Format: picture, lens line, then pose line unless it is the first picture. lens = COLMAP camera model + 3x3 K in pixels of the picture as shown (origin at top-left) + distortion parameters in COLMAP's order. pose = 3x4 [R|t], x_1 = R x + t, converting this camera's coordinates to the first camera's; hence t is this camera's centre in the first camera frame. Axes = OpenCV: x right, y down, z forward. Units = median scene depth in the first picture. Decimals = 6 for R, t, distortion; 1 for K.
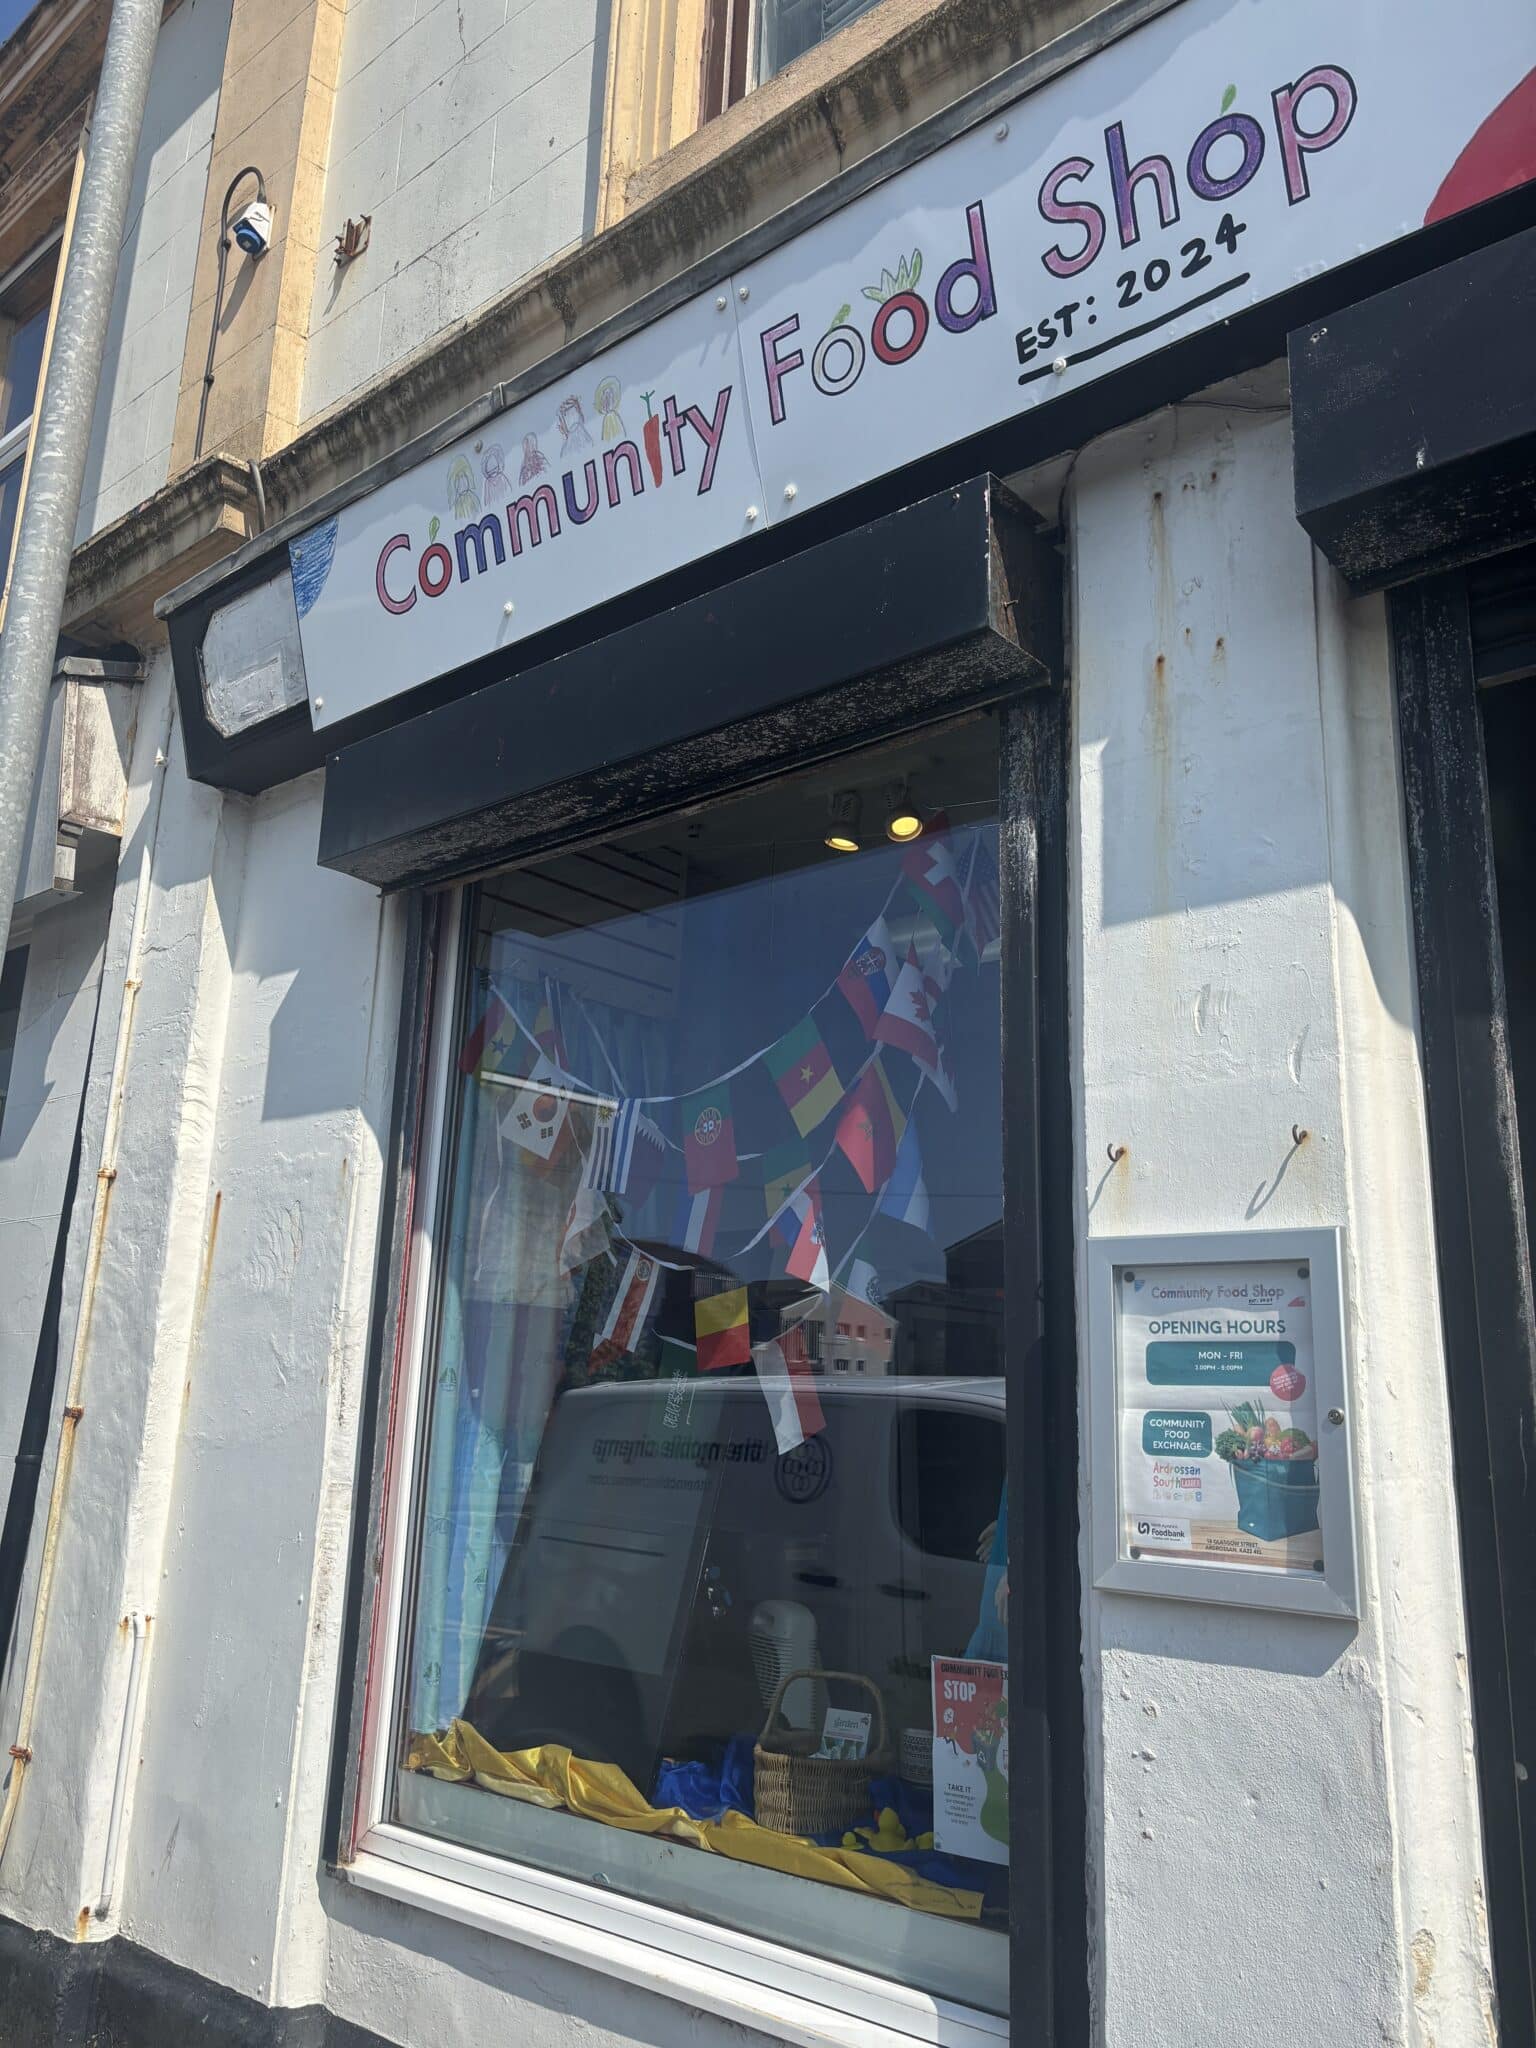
lens RADIAL K [[1529.6, 0, 768.0], [0, 1529.6, 1024.0], [0, 0, 1]] dist [0.027892, -0.024341]
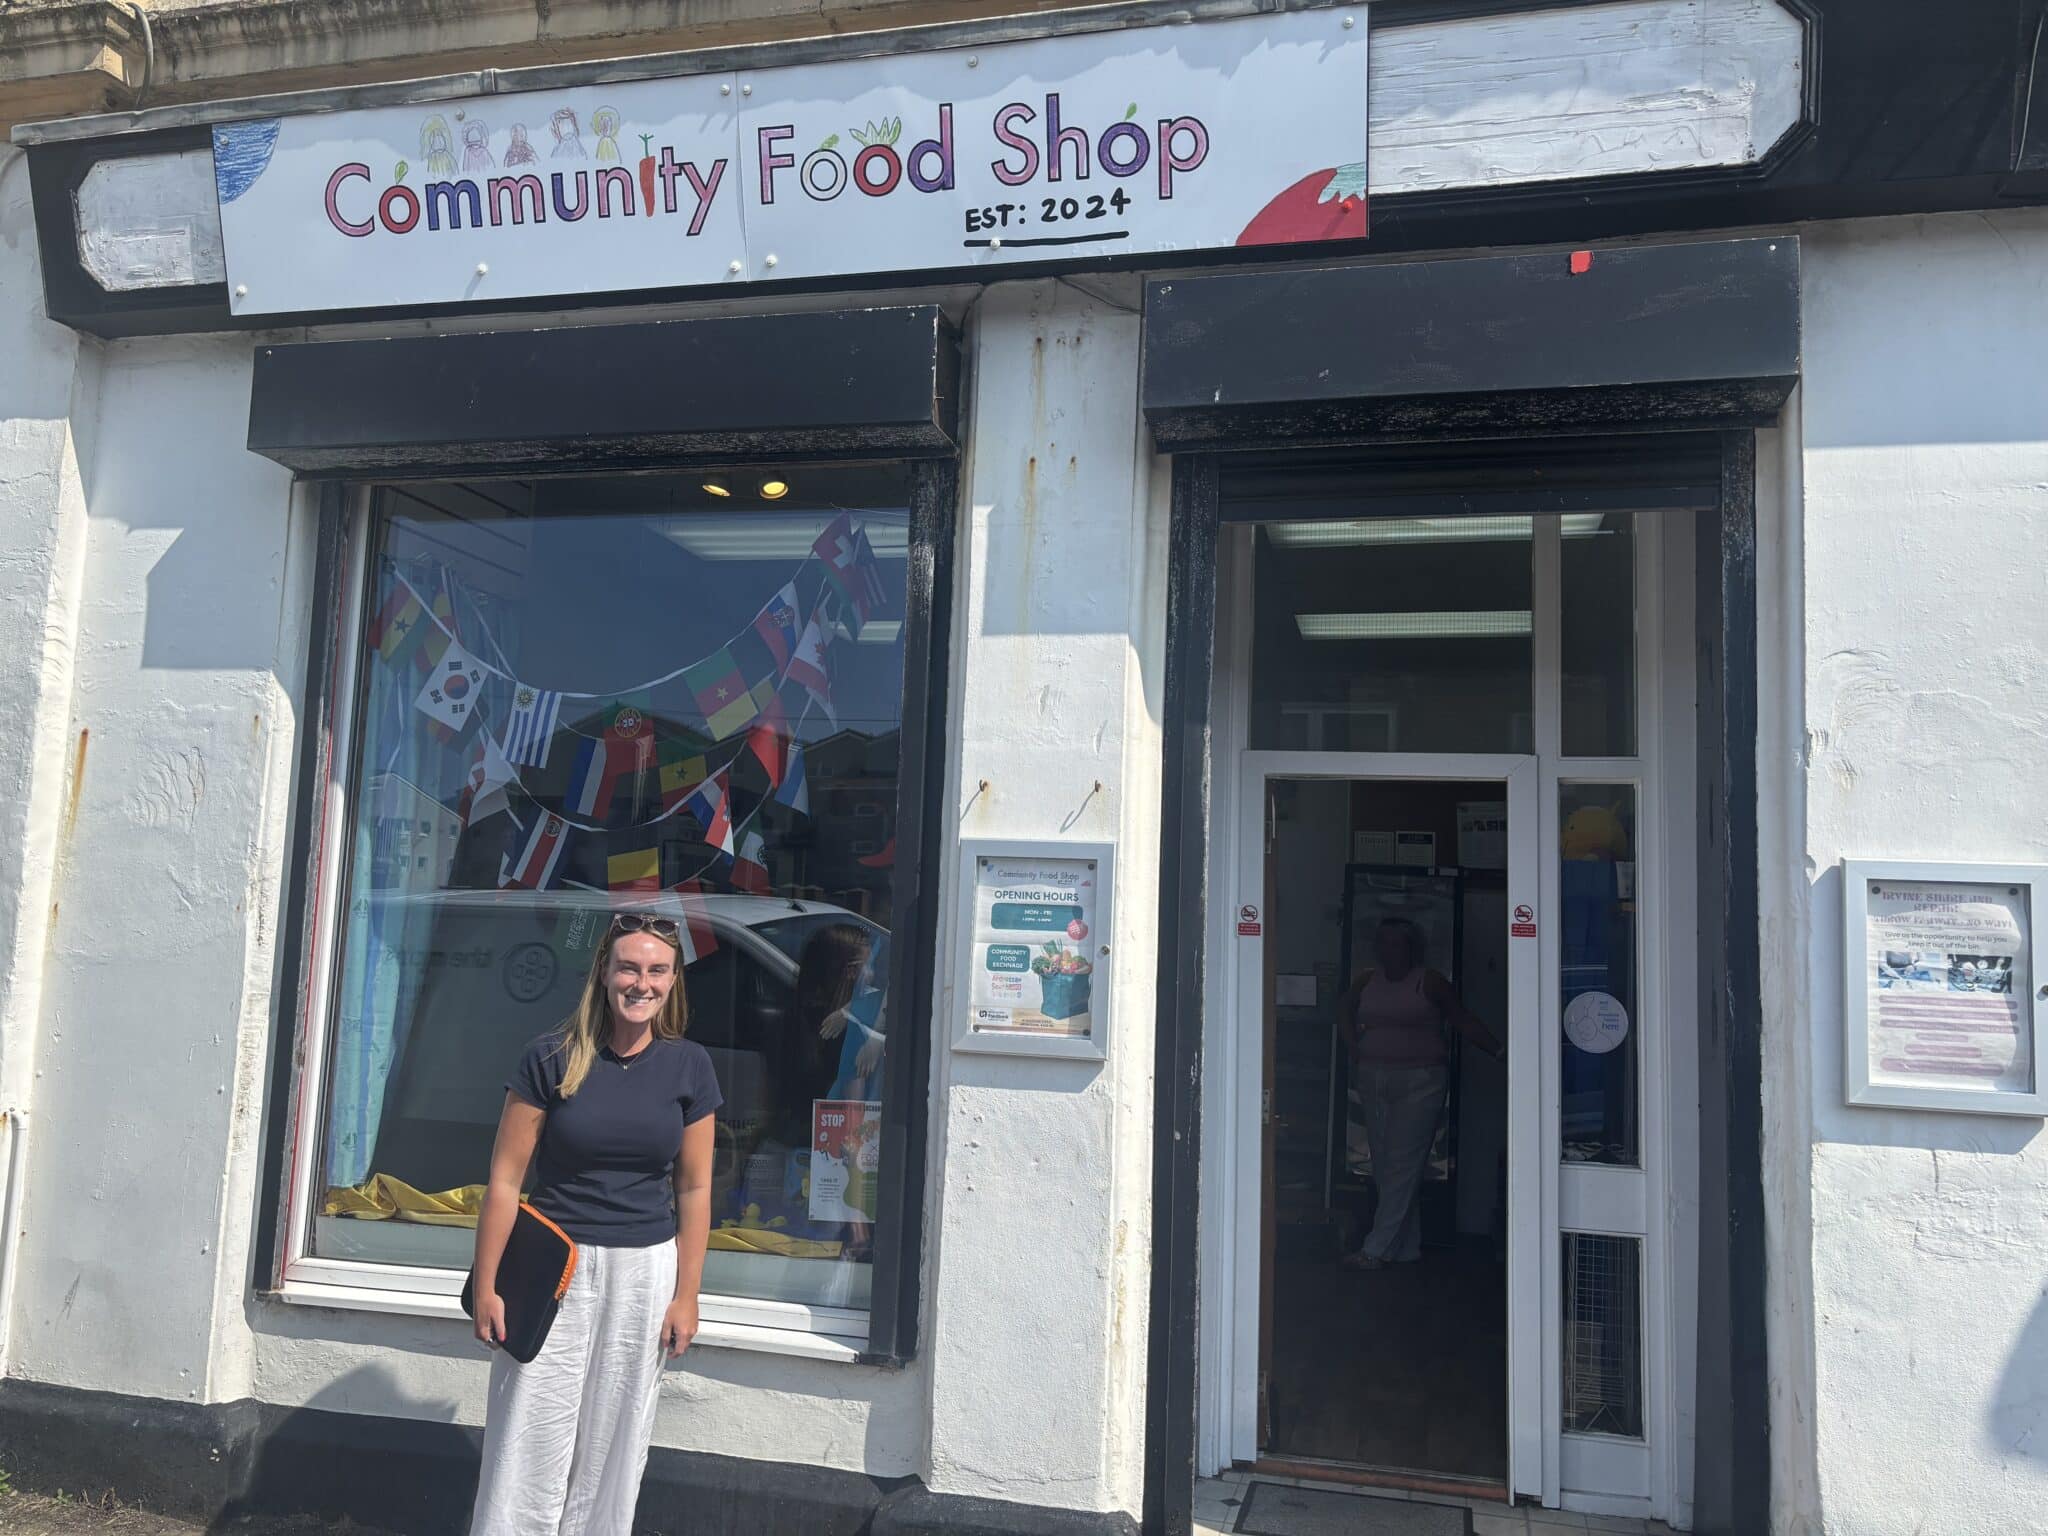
lens RADIAL K [[1544.3, 0, 1027.3], [0, 1544.3, 752.8], [0, 0, 1]] dist [0.072026, -0.082438]
pose [[0.894507, 0.056828, 0.443428, -0.329967], [-0.121692, 0.985385, 0.119199, -0.108190], [-0.430173, -0.160586, 0.888349, -0.321594]]
